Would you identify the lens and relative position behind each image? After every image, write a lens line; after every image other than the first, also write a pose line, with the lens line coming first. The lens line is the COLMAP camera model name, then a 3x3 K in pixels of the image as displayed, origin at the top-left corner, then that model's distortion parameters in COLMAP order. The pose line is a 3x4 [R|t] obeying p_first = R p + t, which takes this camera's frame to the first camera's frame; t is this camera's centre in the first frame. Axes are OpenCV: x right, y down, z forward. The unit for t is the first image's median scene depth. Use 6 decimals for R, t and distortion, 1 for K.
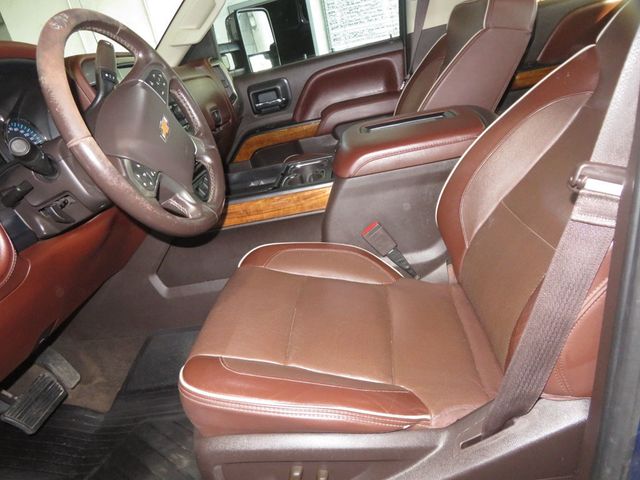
lens RADIAL K [[470.1, 0, 319.3], [0, 470.1, 241.7], [0, 0, 1]] dist [-0.006178, 0.016749]
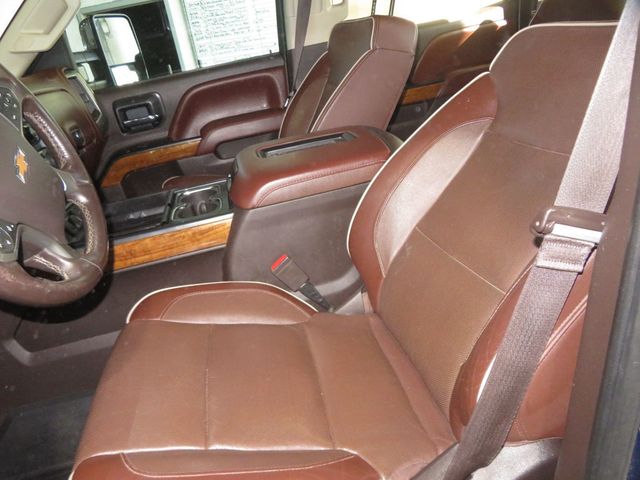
lens RADIAL K [[470.1, 0, 322.0], [0, 470.1, 239.0], [0, 0, 1]] dist [-0.006178, 0.016749]
pose [[0.961341, -0.067433, 0.266977, -0.047792], [0.074529, 0.997082, -0.016524, -0.048343], [-0.265084, 0.035783, 0.963561, 0.090479]]
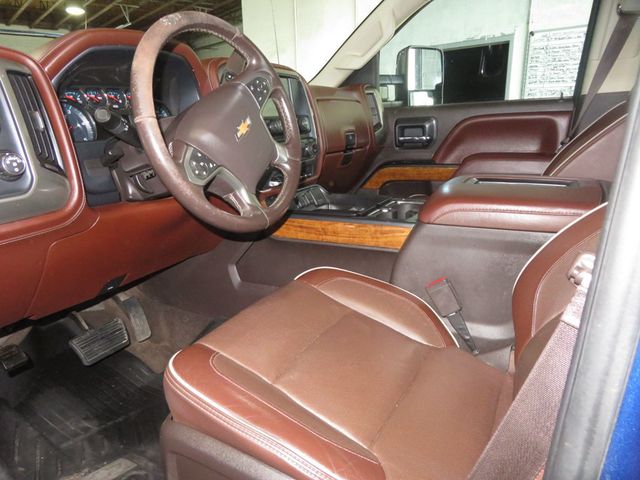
lens RADIAL K [[470.1, 0, 317.2], [0, 470.1, 239.9], [0, 0, 1]] dist [-0.006178, 0.016749]
pose [[0.905249, 0.270012, -0.328051, 0.161732], [-0.293193, 0.955792, -0.022367, -0.017917], [0.307509, 0.116430, 0.944395, 0.050427]]
